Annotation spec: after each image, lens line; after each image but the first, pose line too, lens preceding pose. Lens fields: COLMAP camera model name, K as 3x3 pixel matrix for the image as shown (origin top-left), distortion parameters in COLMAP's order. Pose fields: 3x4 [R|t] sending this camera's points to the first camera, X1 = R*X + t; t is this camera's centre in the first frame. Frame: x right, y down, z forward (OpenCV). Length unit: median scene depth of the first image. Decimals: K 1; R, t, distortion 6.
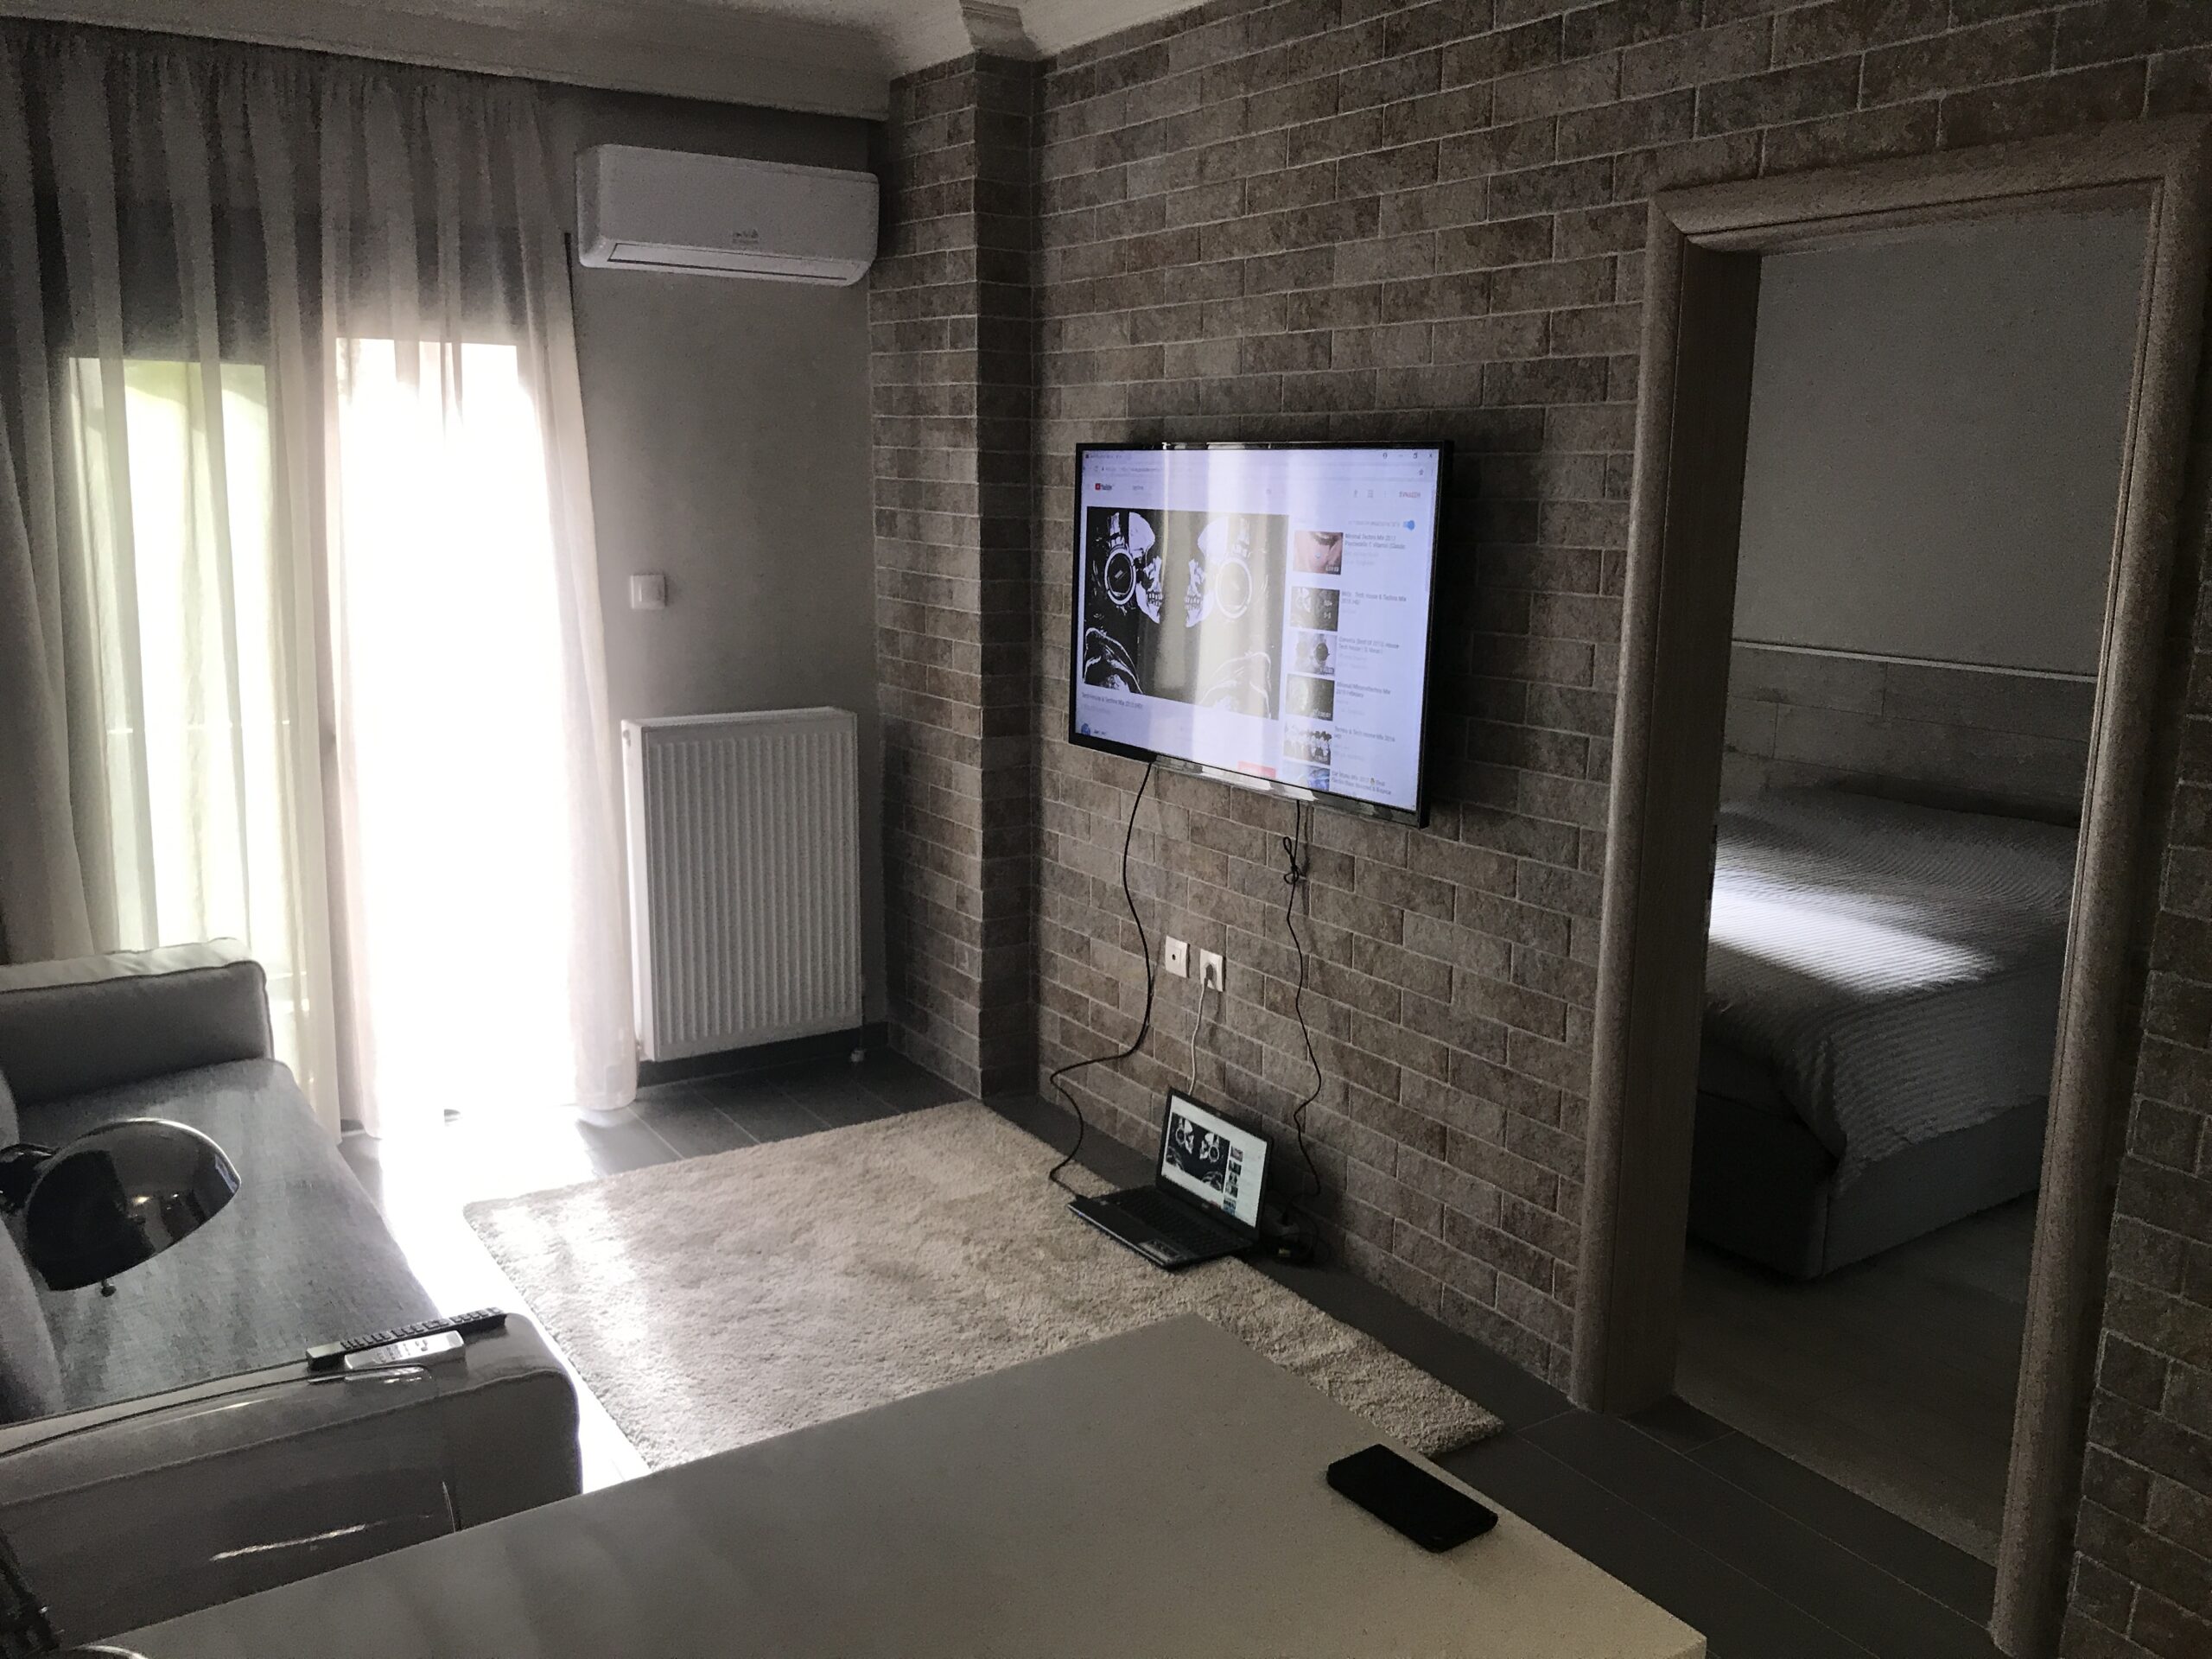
lens RADIAL K [[1823.1, 0, 1072.1], [0, 1823.1, 759.9], [0, 0, 1]] dist [0.036863, -0.040021]
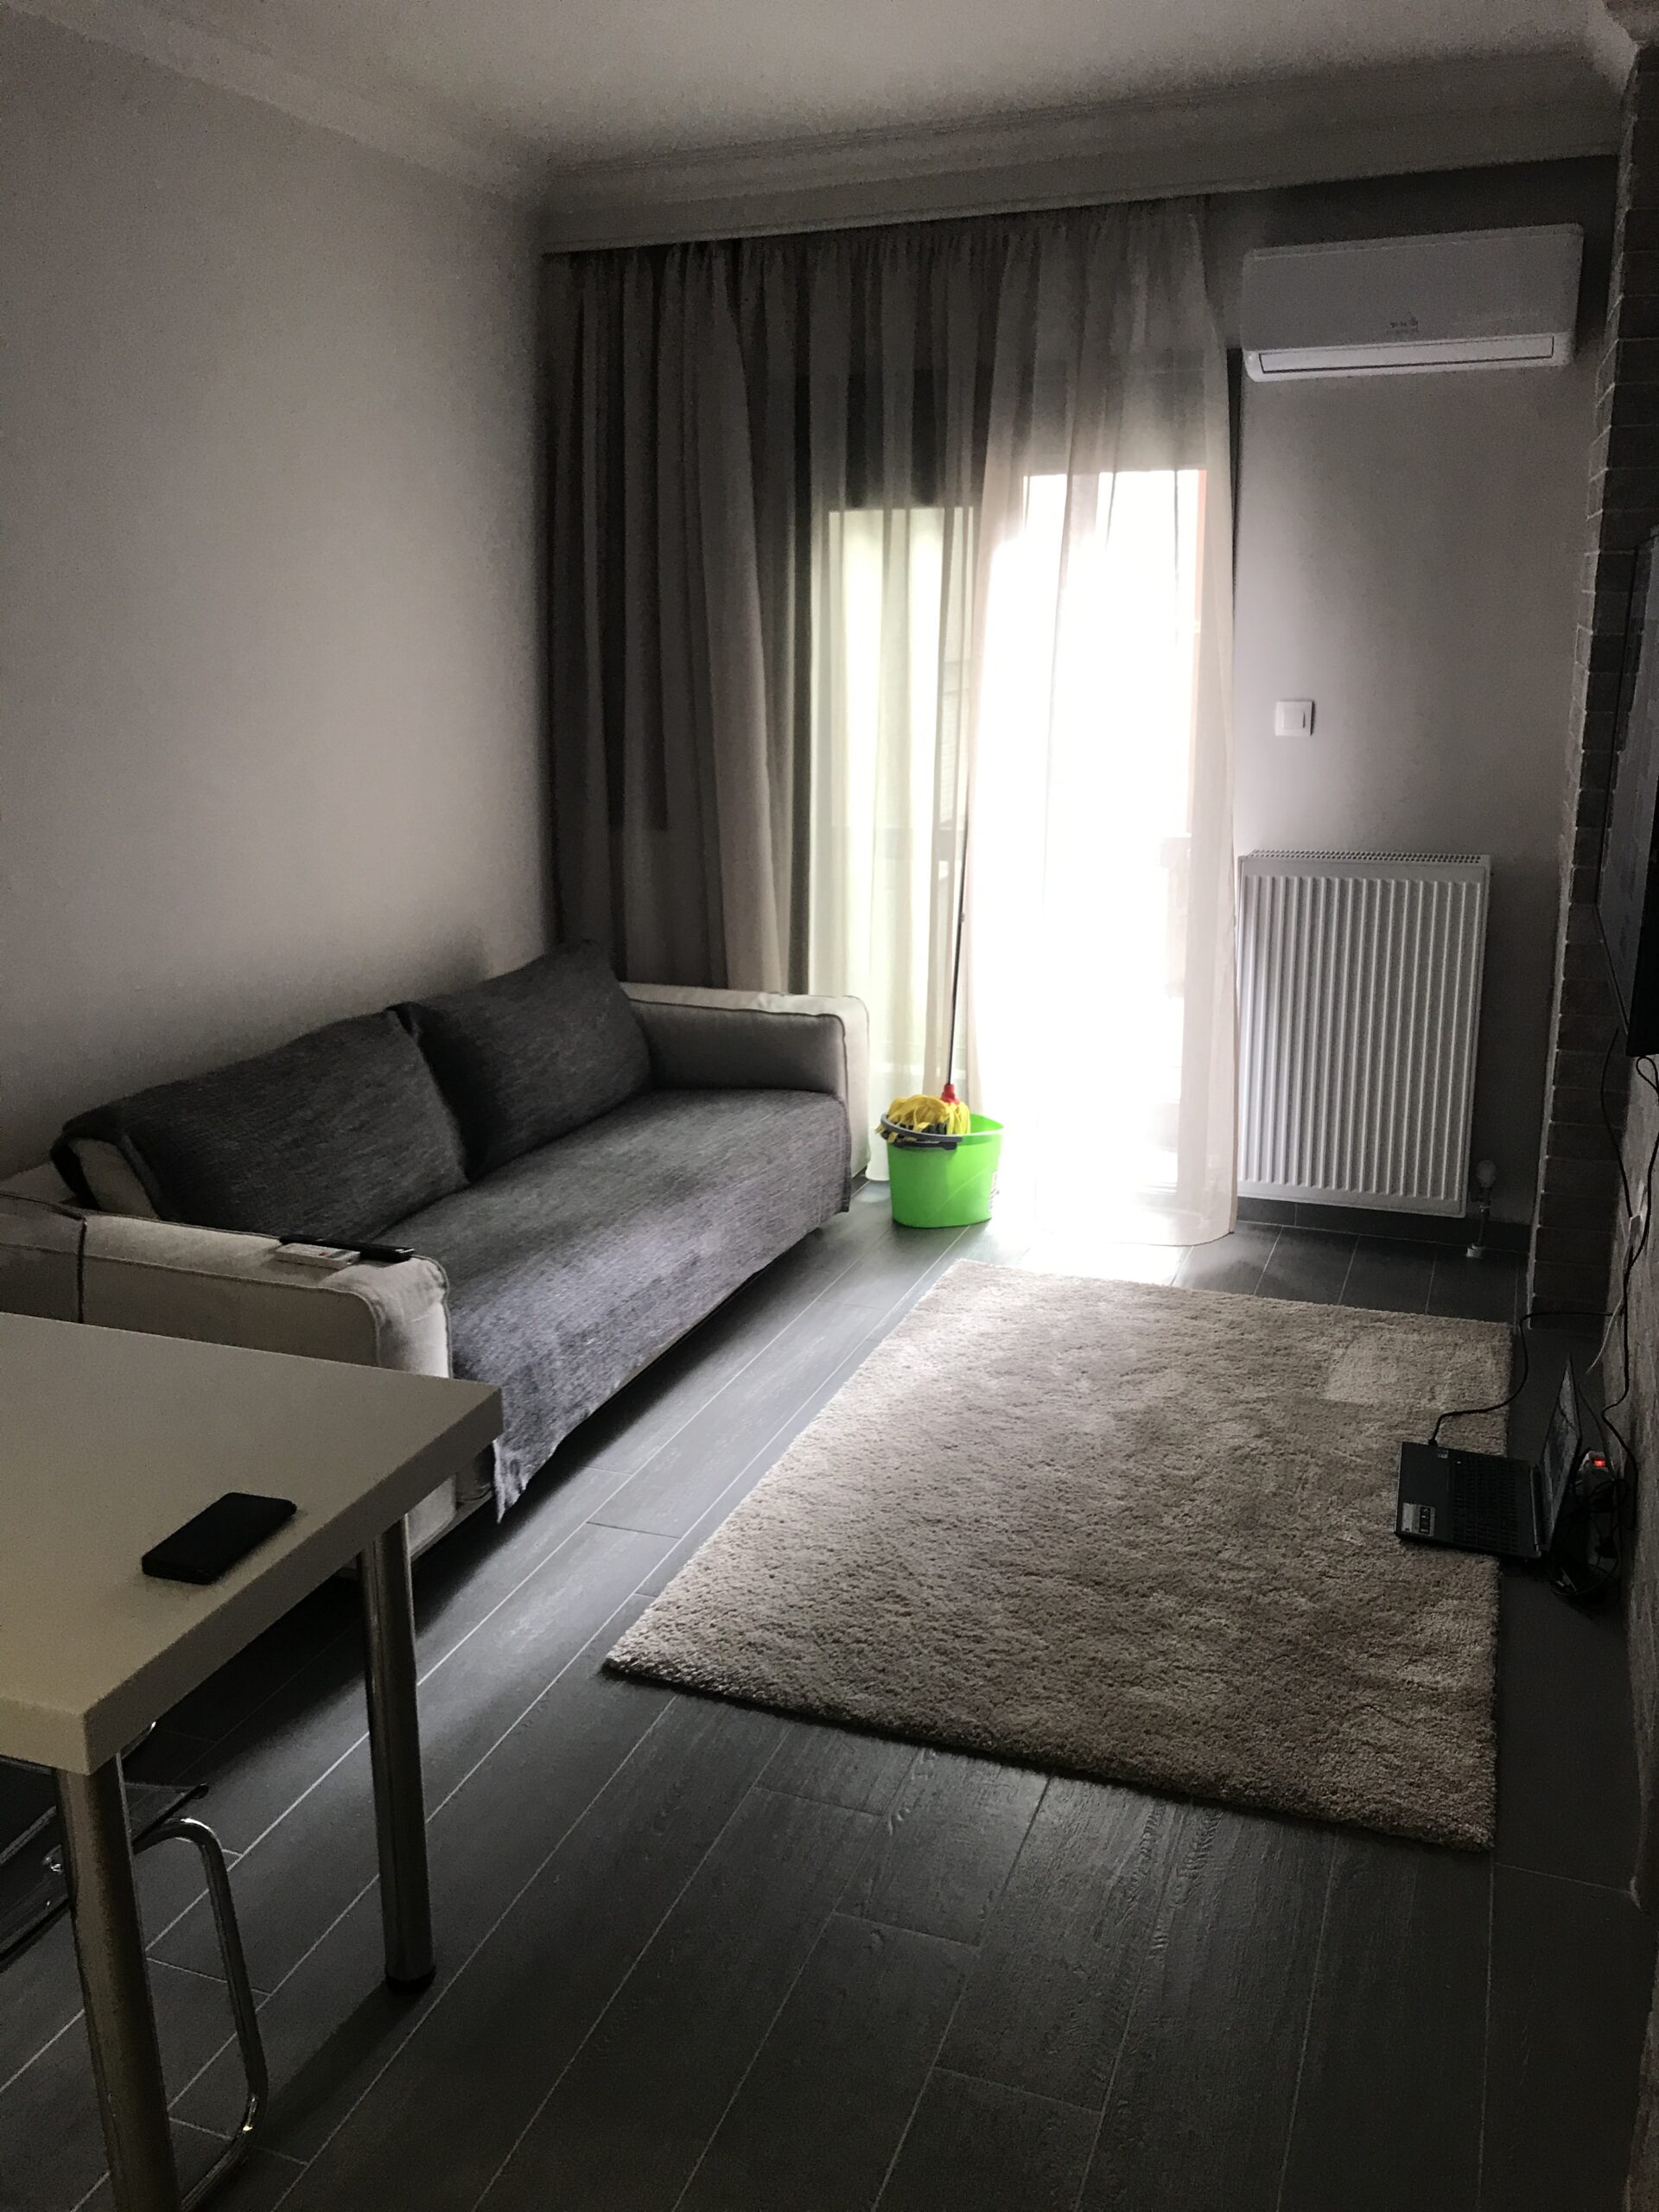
lens RADIAL K [[1823.1, 0, 819.8], [0, 1823.1, 1046.2], [0, 0, 1]] dist [0.036863, -0.040021]
pose [[0.599144, 0.169474, -0.782499, 0.471056], [-0.106839, 0.985523, 0.131640, -0.025770], [0.793481, 0.004730, 0.608577, 0.245398]]
